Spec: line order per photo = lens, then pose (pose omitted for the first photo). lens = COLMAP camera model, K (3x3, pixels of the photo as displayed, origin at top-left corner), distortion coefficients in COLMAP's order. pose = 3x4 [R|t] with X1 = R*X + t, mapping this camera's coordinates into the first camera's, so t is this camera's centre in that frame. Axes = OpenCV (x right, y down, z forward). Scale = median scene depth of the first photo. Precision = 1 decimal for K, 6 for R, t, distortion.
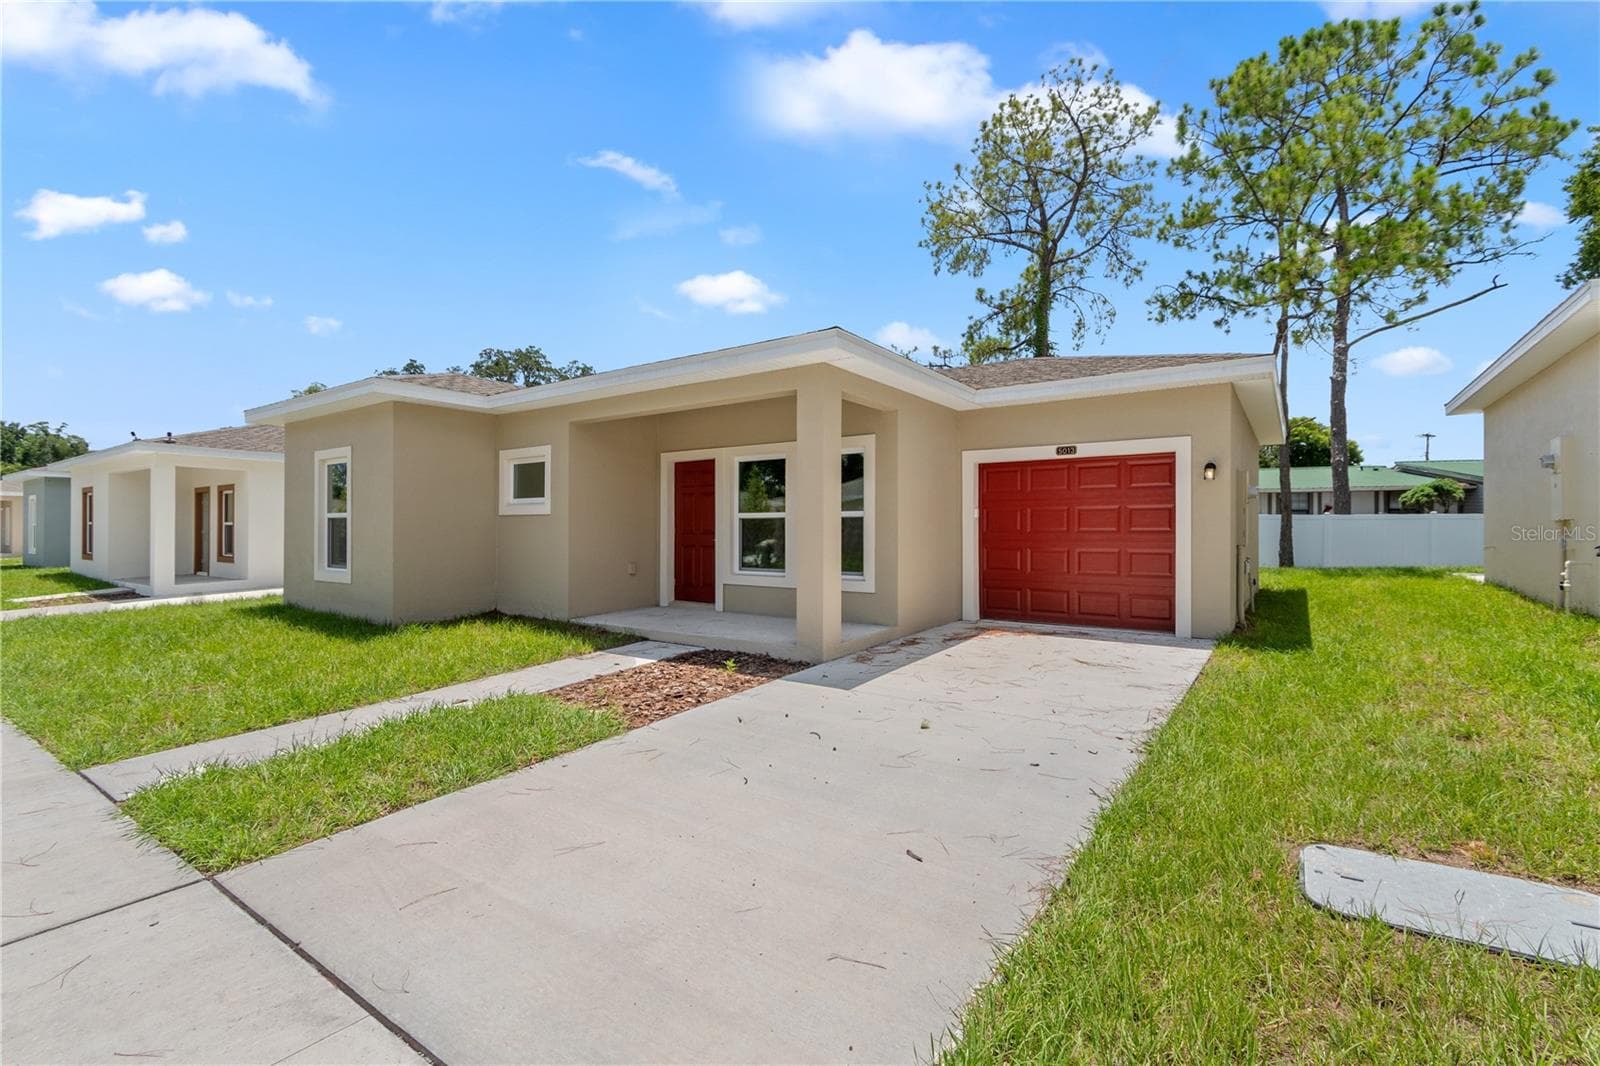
lens RADIAL K [[706.3, 0, 789.6], [0, 706.3, 522.3], [0, 0, 1]] dist [0.004853, -0.000861]
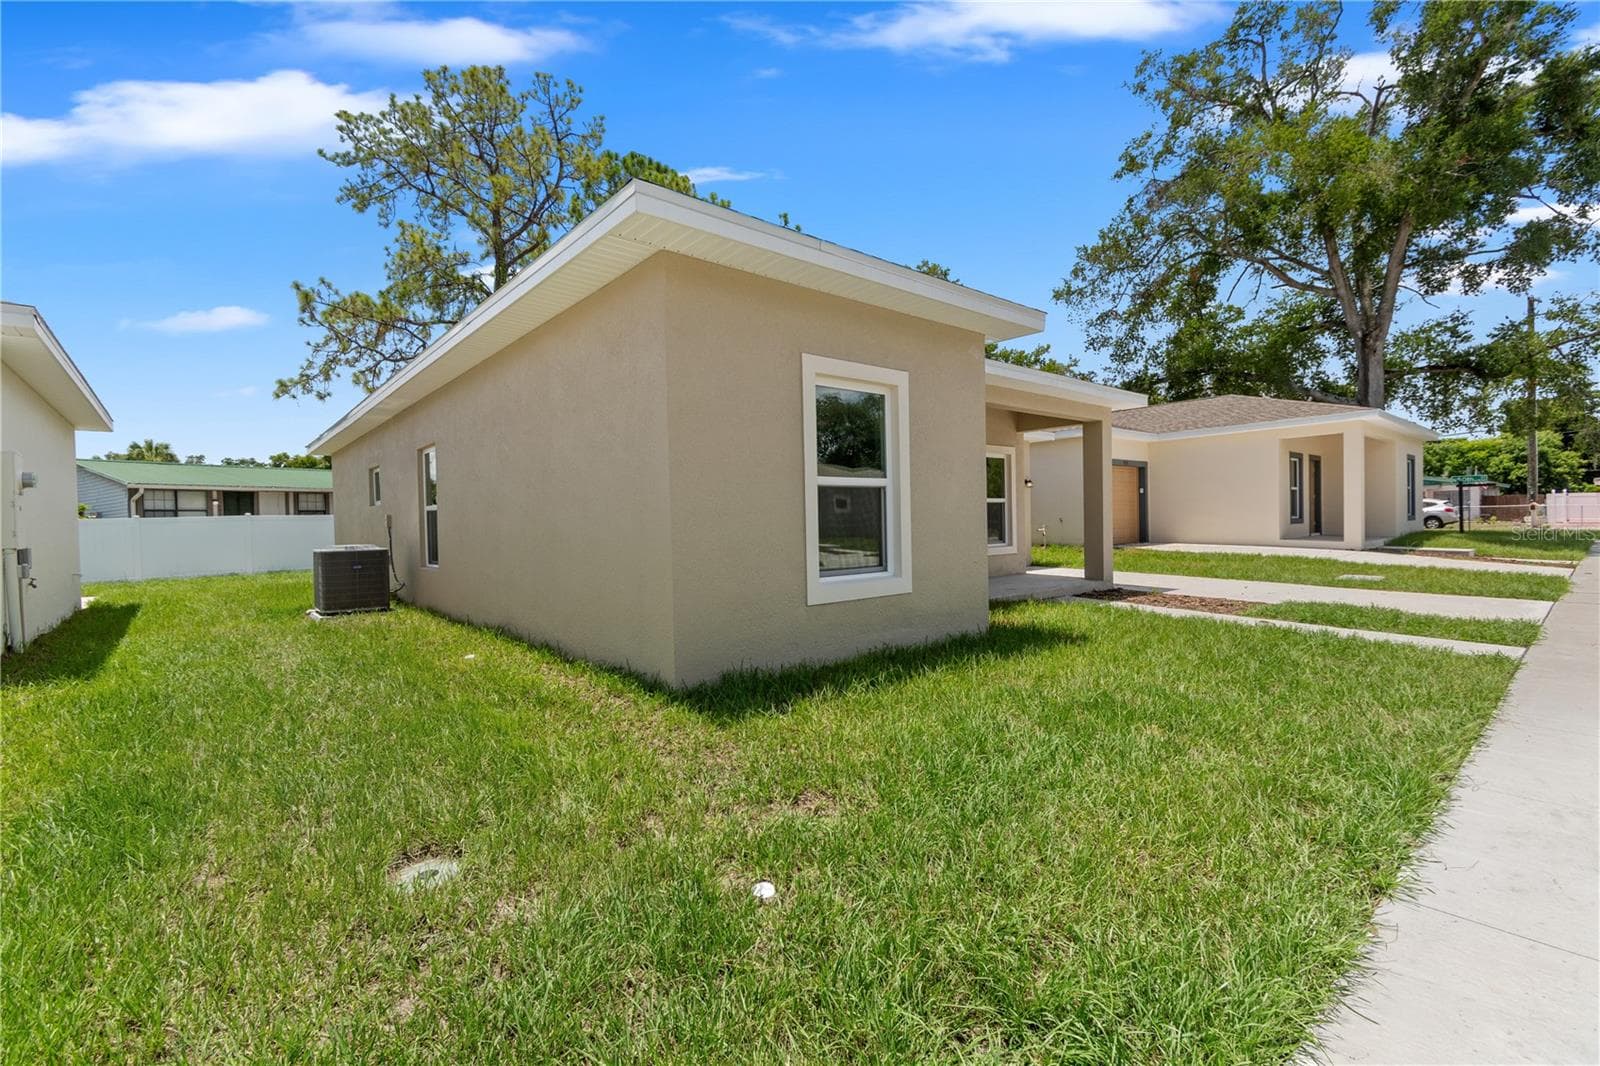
lens RADIAL K [[706.3, 0, 789.5], [0, 706.3, 535.8], [0, 0, 1]] dist [0.004853, -0.000861]
pose [[0.247125, -0.022167, 0.968730, -0.826746], [0.013592, 0.999719, 0.019409, 0.015124], [-0.968888, 0.008371, 0.247357, 0.626395]]
